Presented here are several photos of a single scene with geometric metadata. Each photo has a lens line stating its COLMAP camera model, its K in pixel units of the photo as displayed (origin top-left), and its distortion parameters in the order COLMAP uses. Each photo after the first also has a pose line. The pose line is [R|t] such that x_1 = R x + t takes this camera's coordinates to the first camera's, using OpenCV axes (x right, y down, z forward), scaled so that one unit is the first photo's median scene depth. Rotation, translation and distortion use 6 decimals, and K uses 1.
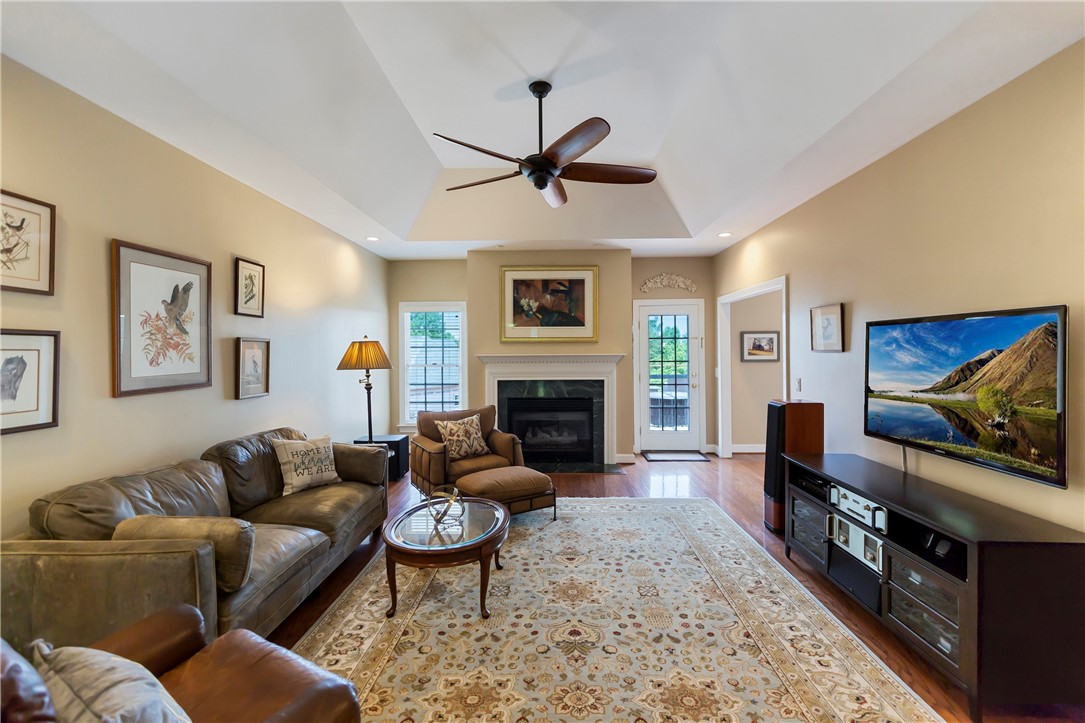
lens RADIAL K [[496.7, 0, 536.2], [0, 496.7, 356.8], [0, 0, 1]] dist [0.005527, 0.000450]
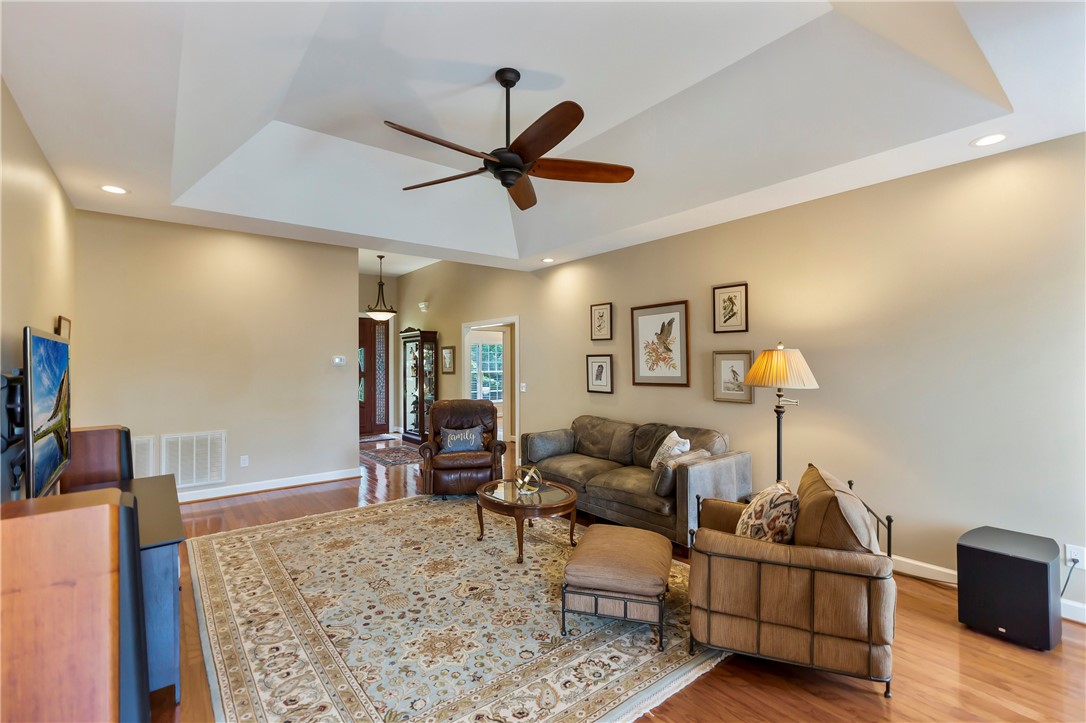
lens RADIAL K [[478.6, 0, 548.0], [0, 478.6, 361.4], [0, 0, 1]] dist [0.010958, -0.000213]
pose [[-0.753804, 0.010382, -0.657018, 0.552898], [0.003605, 0.999925, 0.011665, -0.031471], [0.657090, 0.006424, -0.753785, 1.772783]]
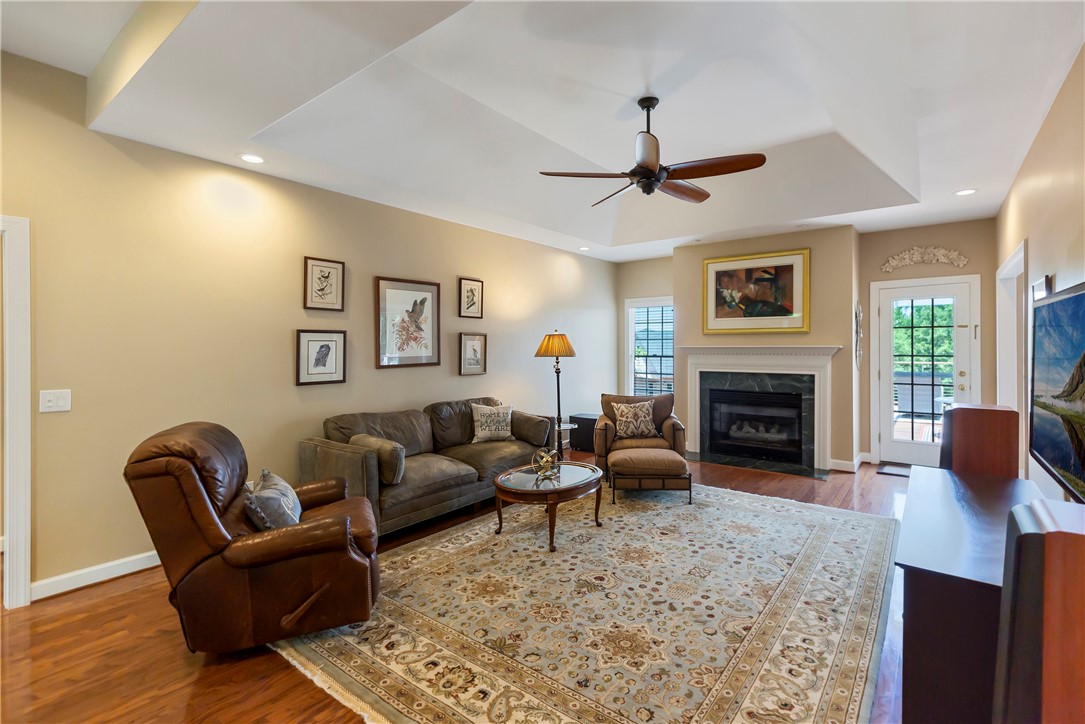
lens RADIAL K [[492.6, 0, 544.2], [0, 492.6, 355.7], [0, 0, 1]] dist [0.003011, -0.000629]
pose [[0.804870, 0.016040, -0.593234, 0.490658], [-0.008379, 0.999842, 0.015666, 0.004191], [0.593392, -0.007638, 0.804877, -0.016488]]
